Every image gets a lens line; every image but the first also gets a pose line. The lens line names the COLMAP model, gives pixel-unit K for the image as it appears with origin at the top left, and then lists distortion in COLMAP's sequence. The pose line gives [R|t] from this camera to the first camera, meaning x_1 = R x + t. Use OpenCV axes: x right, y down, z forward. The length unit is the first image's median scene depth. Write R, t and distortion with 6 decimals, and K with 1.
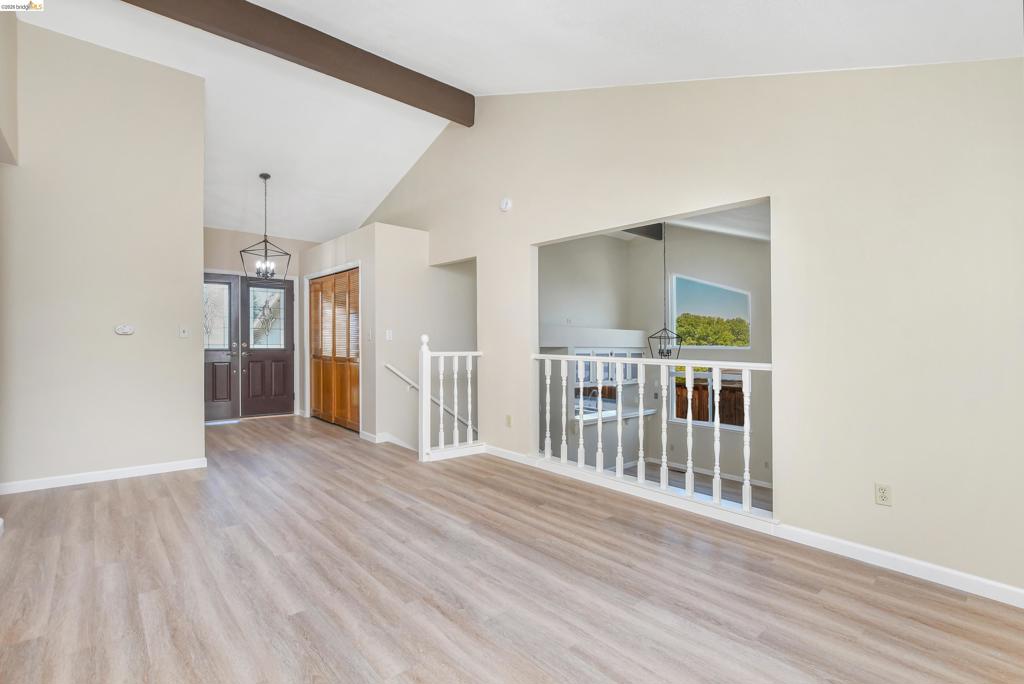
lens RADIAL K [[471.0, 0, 505.6], [0, 471.0, 342.2], [0, 0, 1]] dist [0.002325, -0.000490]
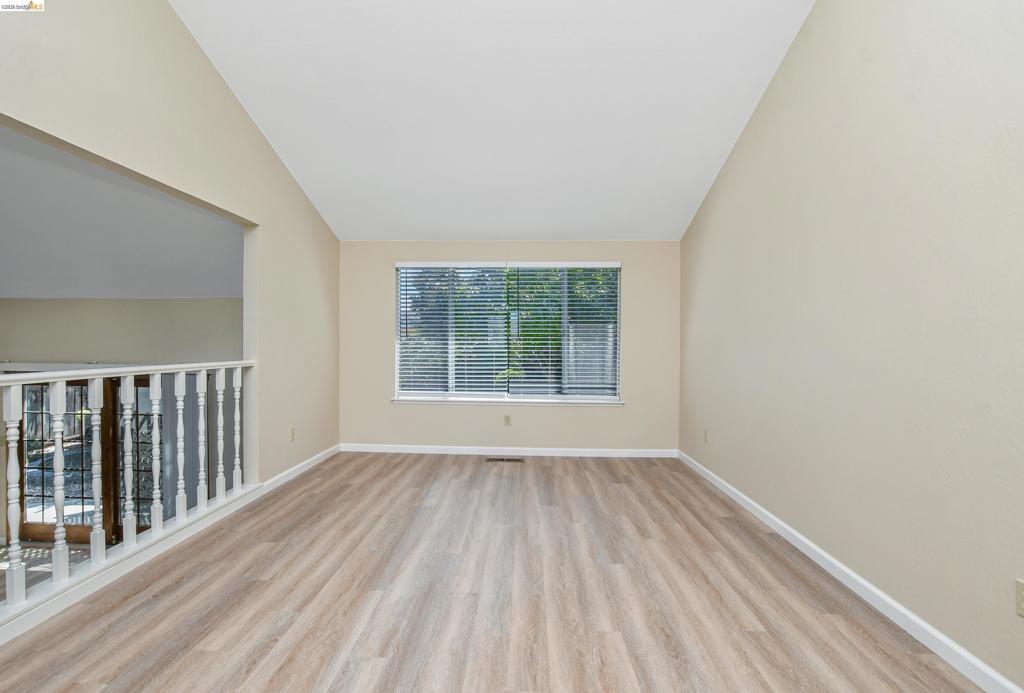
lens RADIAL K [[471.0, 0, 507.3], [0, 471.0, 346.2], [0, 0, 1]] dist [0.002325, -0.000490]
pose [[-0.706654, -0.018384, 0.707320, -0.854425], [-0.013587, 0.999831, 0.012412, -0.008414], [-0.707429, -0.000839, -0.706784, 1.606193]]
